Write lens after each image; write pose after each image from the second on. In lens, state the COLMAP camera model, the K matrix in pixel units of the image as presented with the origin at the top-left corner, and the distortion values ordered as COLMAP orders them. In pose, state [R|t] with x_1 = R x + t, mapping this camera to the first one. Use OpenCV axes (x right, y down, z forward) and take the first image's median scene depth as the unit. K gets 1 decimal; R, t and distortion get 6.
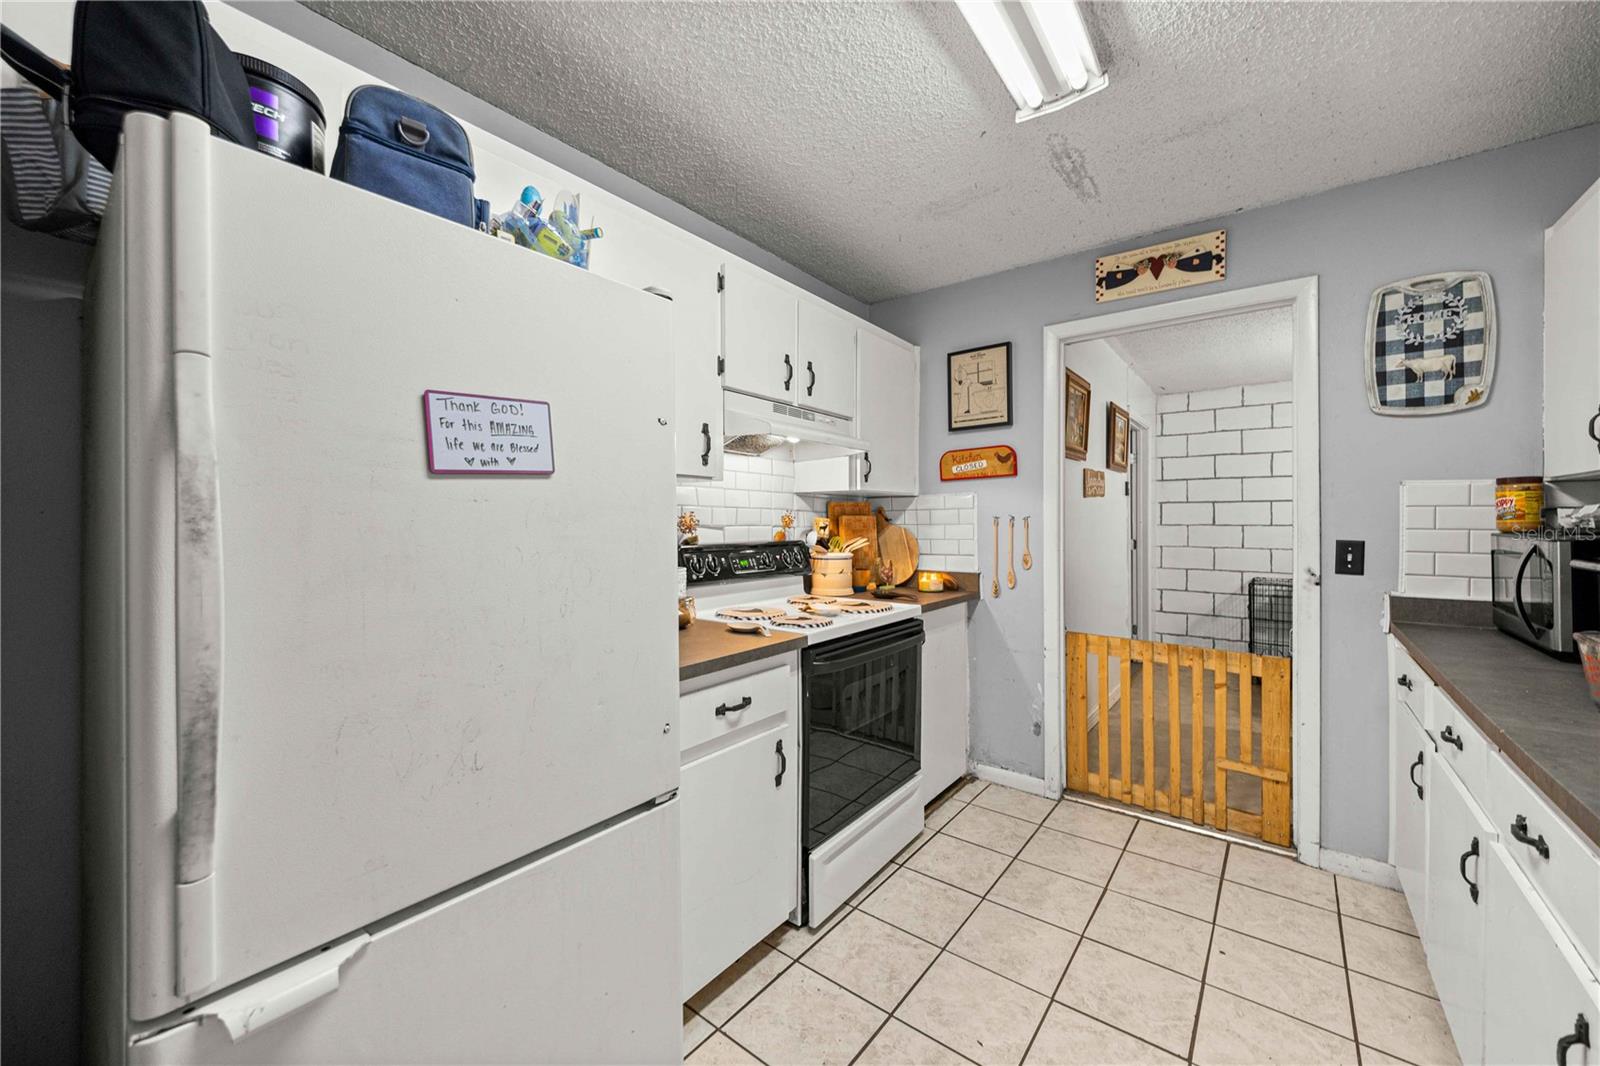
lens RADIAL K [[614.4, 0, 803.9], [0, 614.4, 524.6], [0, 0, 1]] dist [0.015071, -0.008516]
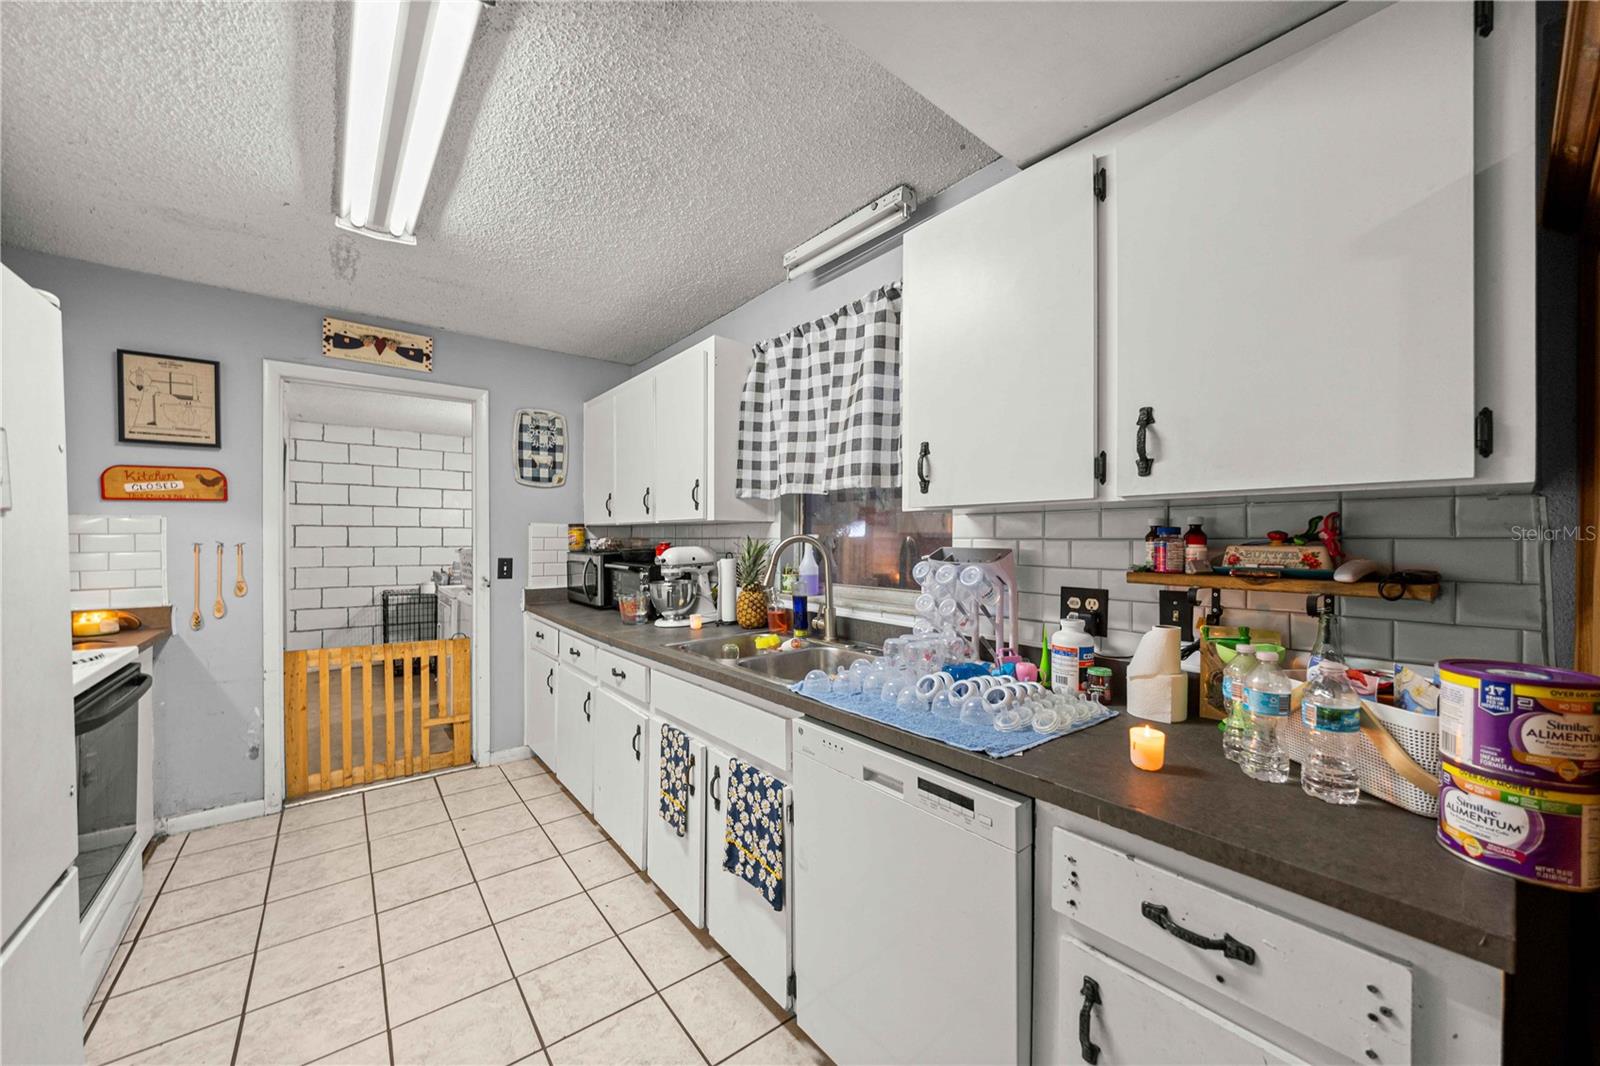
lens RADIAL K [[585.7, 0, 799.8], [0, 585.7, 541.8], [0, 0, 1]] dist [-0.002373, -0.000390]
pose [[0.239791, -0.002751, 0.970821, -0.384723], [0.004776, 0.999987, 0.001654, -0.013999], [-0.970813, 0.004240, 0.239801, -0.115717]]
